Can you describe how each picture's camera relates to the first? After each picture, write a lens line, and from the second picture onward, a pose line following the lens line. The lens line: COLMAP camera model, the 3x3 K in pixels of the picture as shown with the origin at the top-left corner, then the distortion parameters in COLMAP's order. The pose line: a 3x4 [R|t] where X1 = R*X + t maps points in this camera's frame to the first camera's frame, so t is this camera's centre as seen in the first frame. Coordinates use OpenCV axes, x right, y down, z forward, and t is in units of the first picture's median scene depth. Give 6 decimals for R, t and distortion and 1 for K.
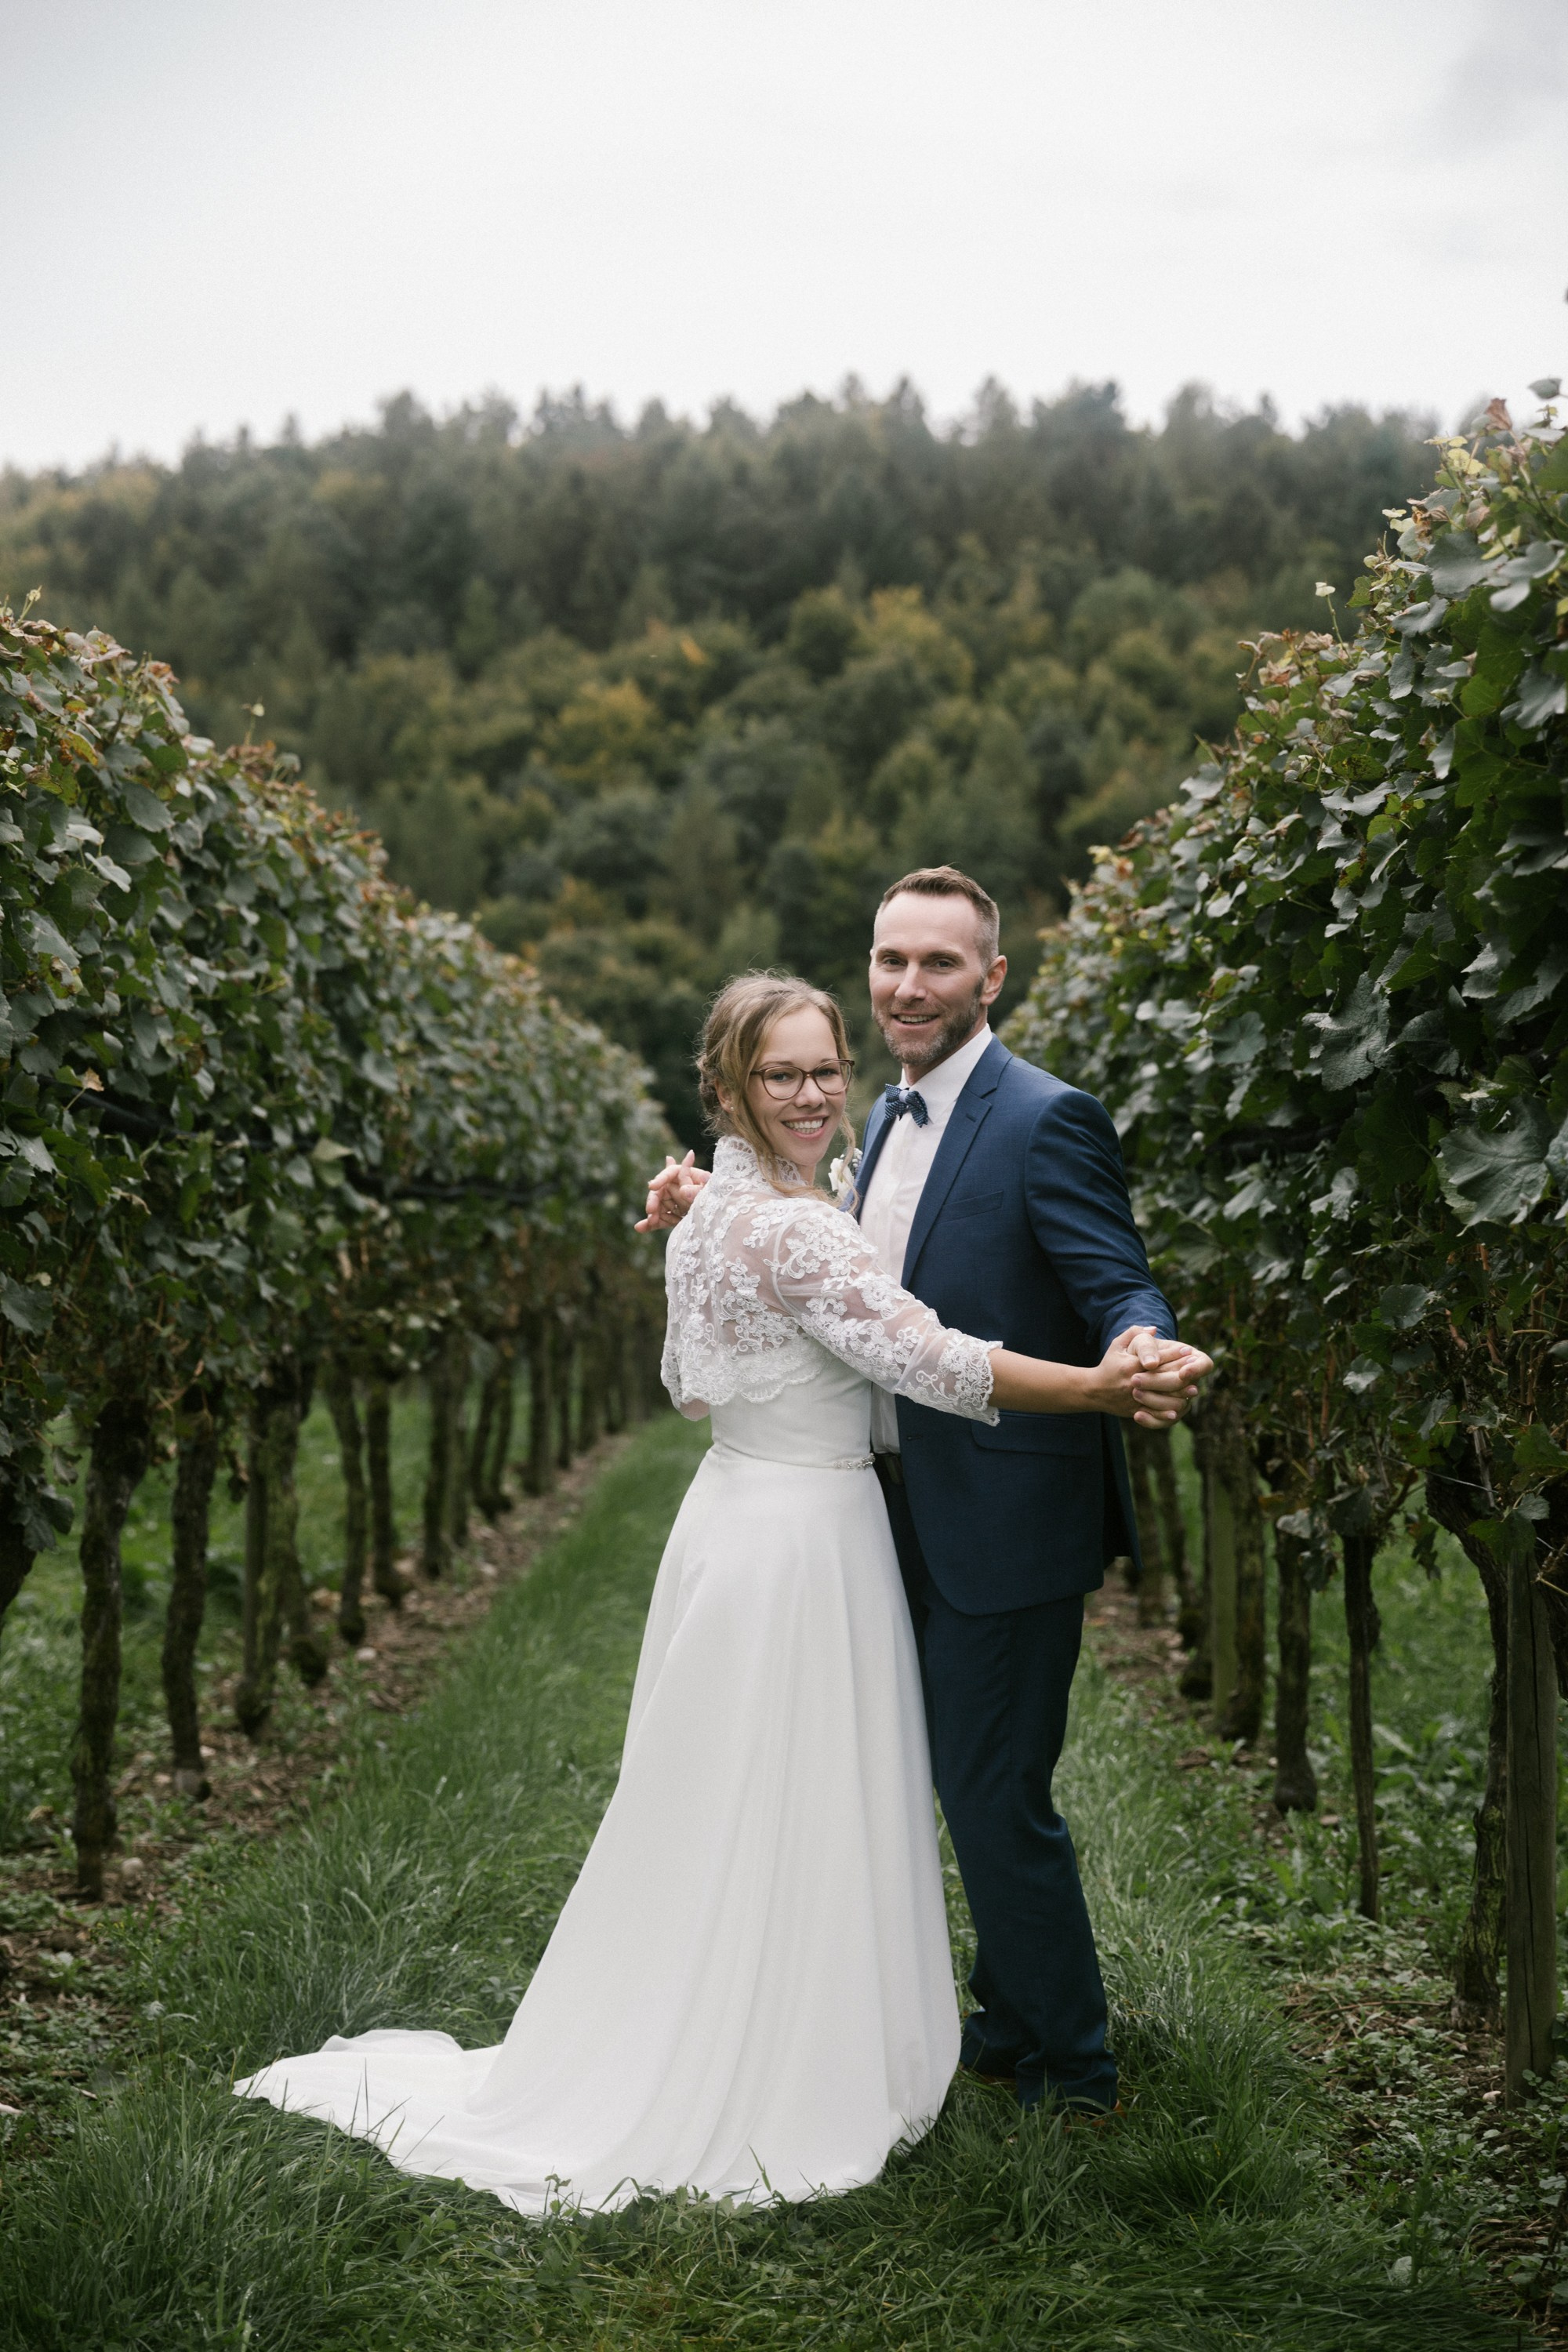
lens RADIAL K [[4553.8, 0, 815.2], [0, 4553.8, 1180.4], [0, 0, 1]] dist [0.286478, -0.010004]
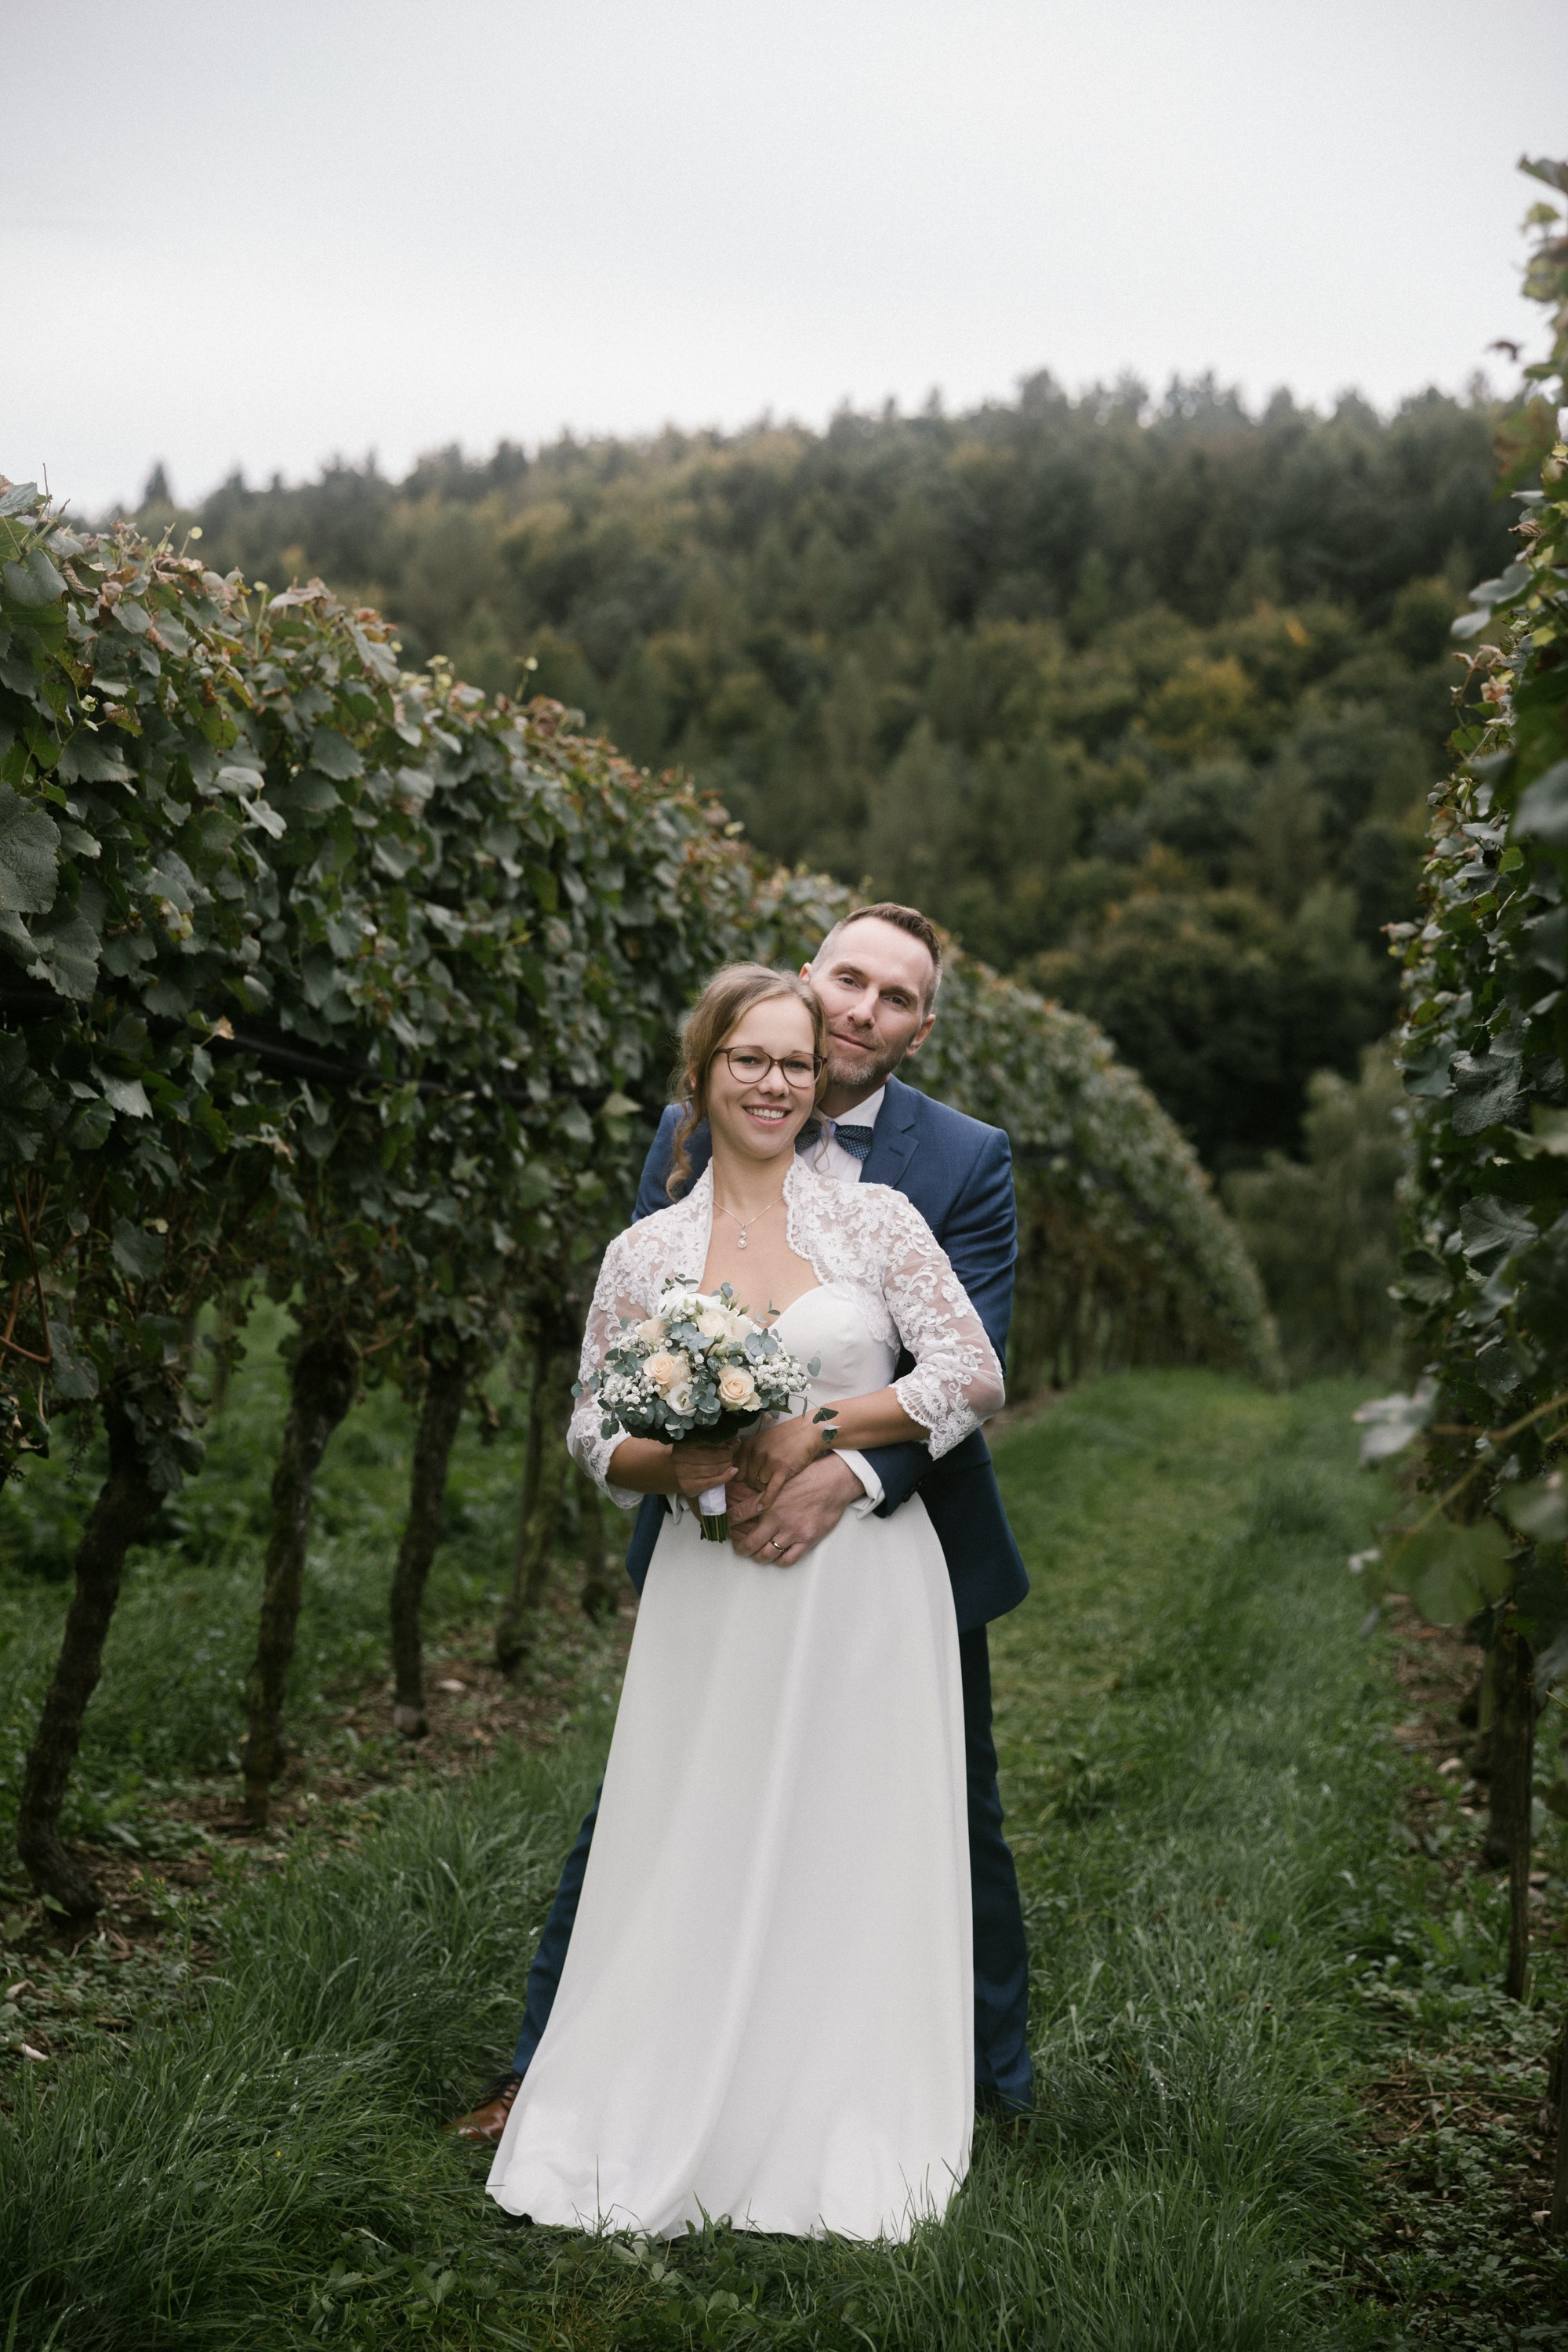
lens RADIAL K [[4337.6, 0, 796.9], [0, 4337.6, 1182.4], [0, 0, 1]] dist [0.243556, 0.022302]
pose [[0.987739, 0.079039, -0.134627, 0.038297], [-0.077321, 0.996845, 0.017945, -0.005960], [0.135620, -0.007315, 0.990734, 0.034503]]
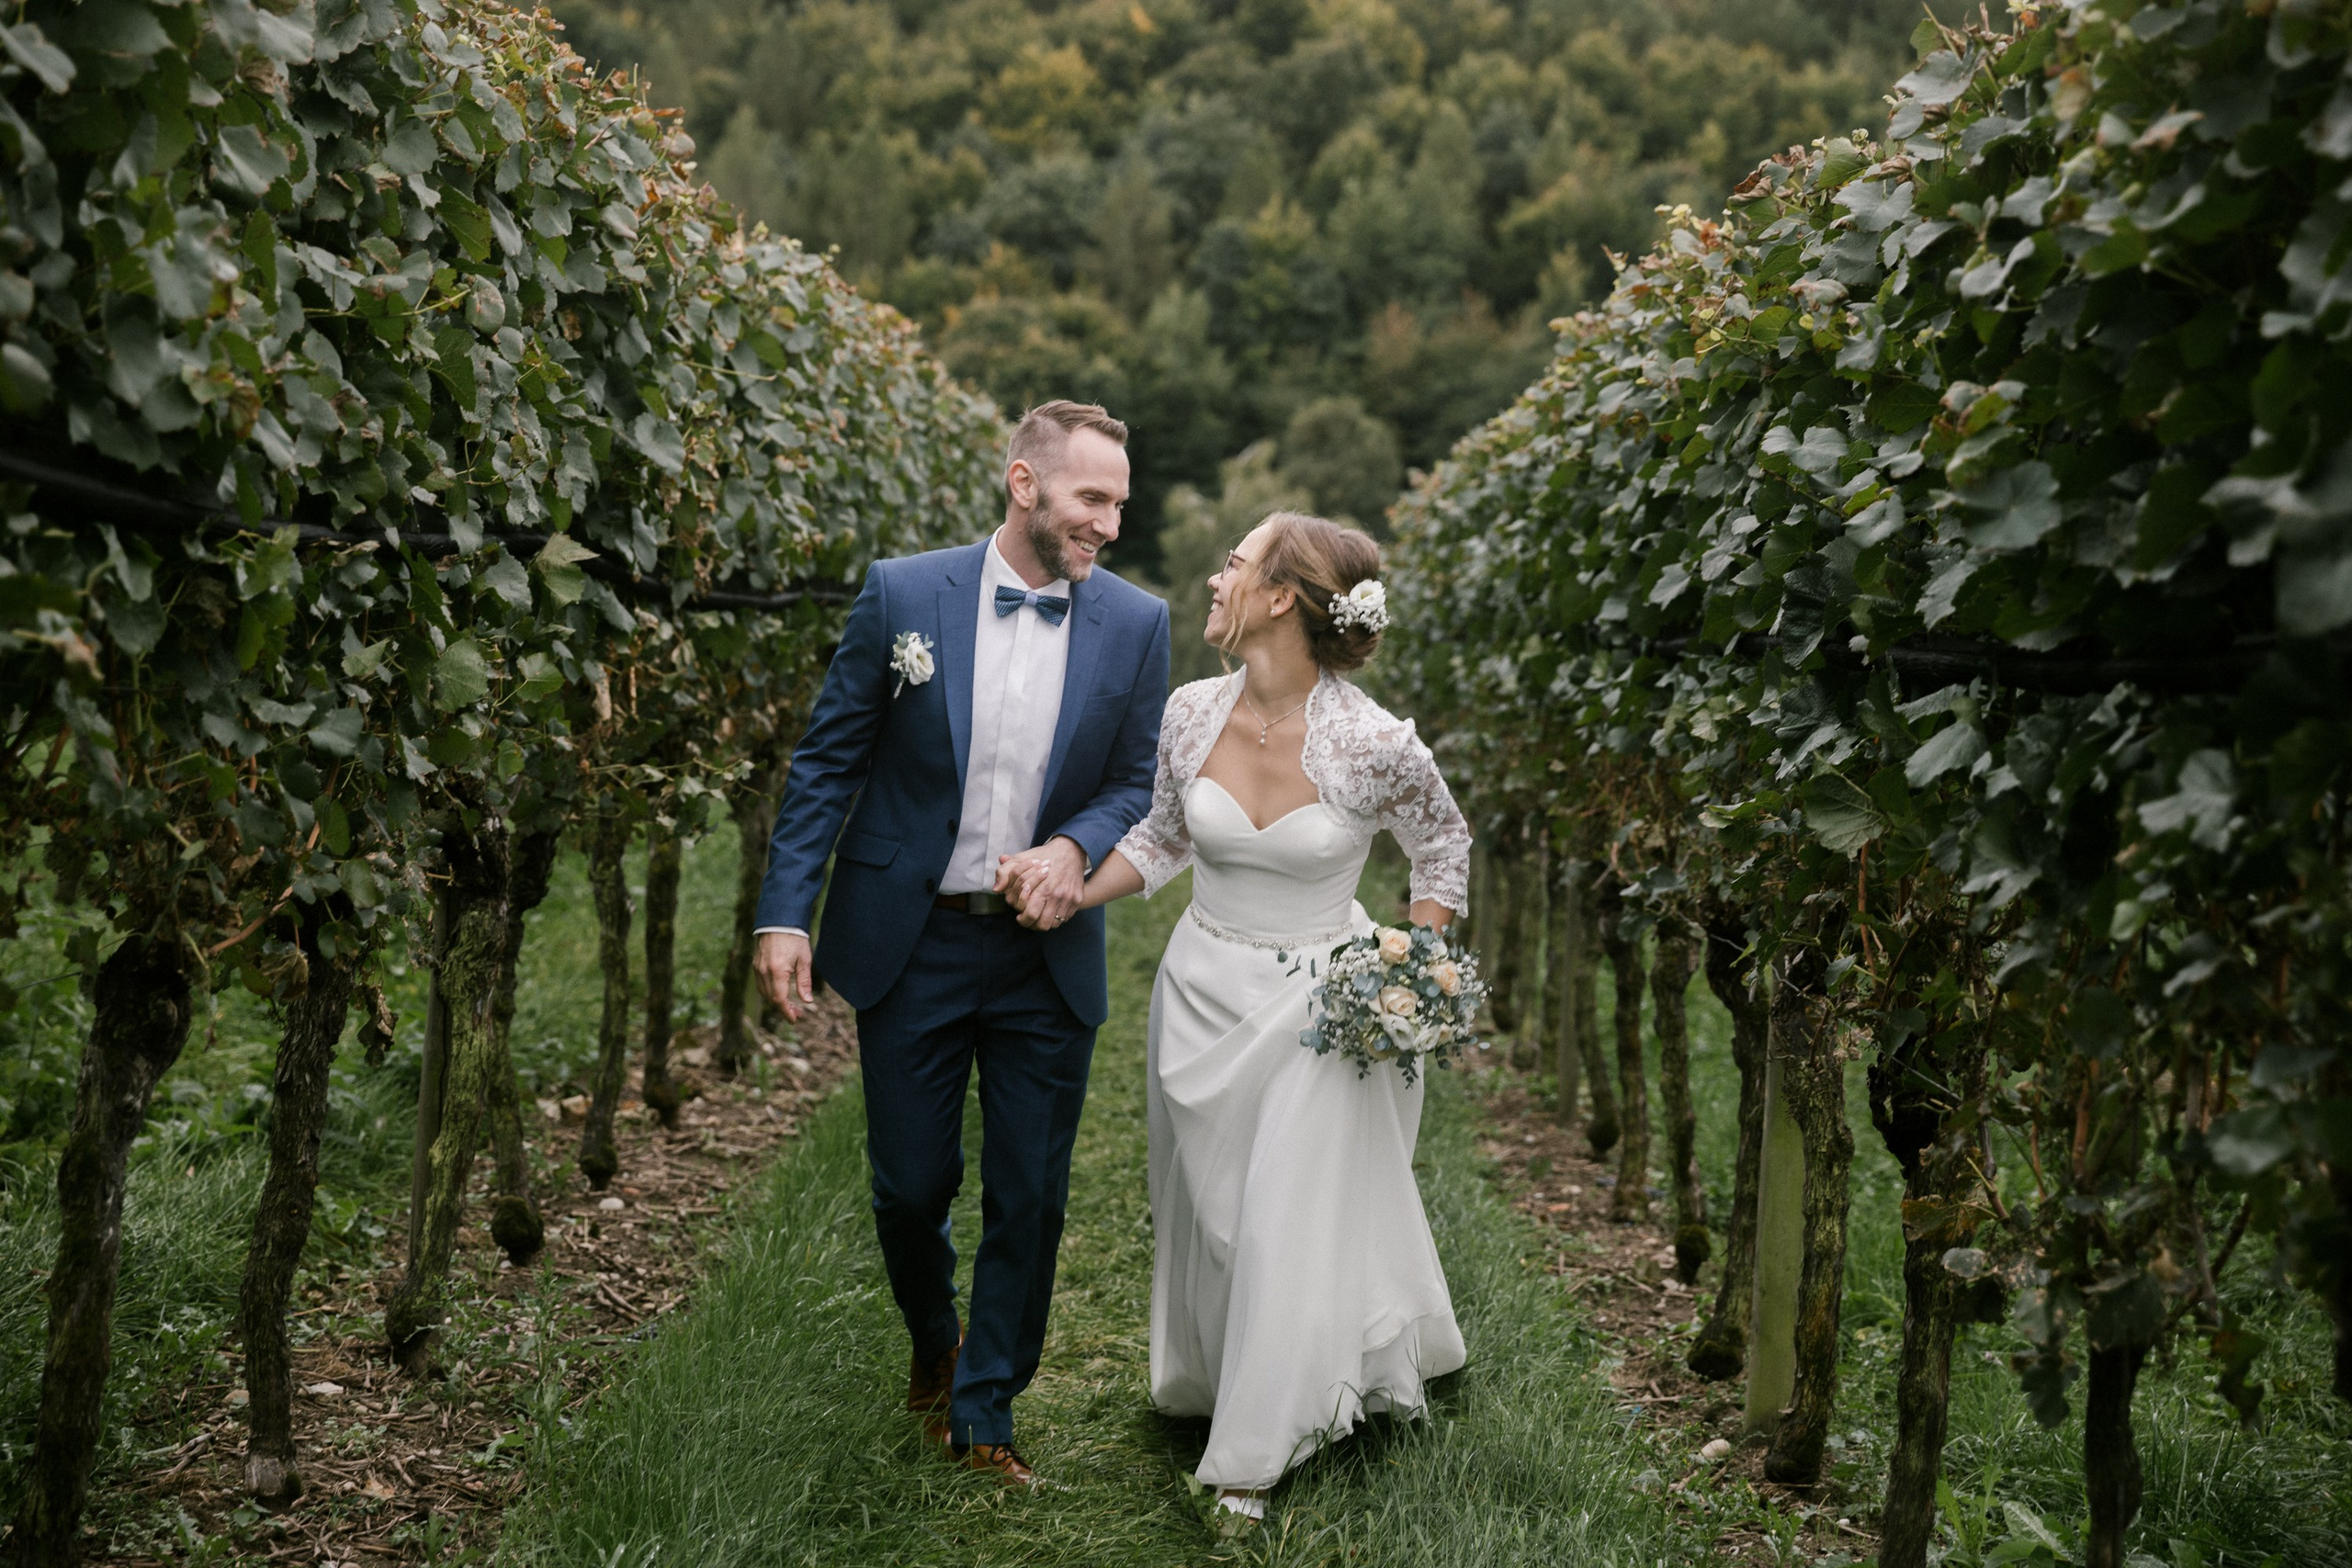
lens RADIAL K [[4505.2, 0, 1176.0], [0, 4505.2, 784.0], [0, 0, 1]] dist [0.261572, -0.101808]
pose [[0.997251, 0.073792, -0.006770, -0.003307], [-0.073375, 0.996101, 0.048974, -0.007275], [0.010358, -0.048343, 0.998777, 0.186298]]
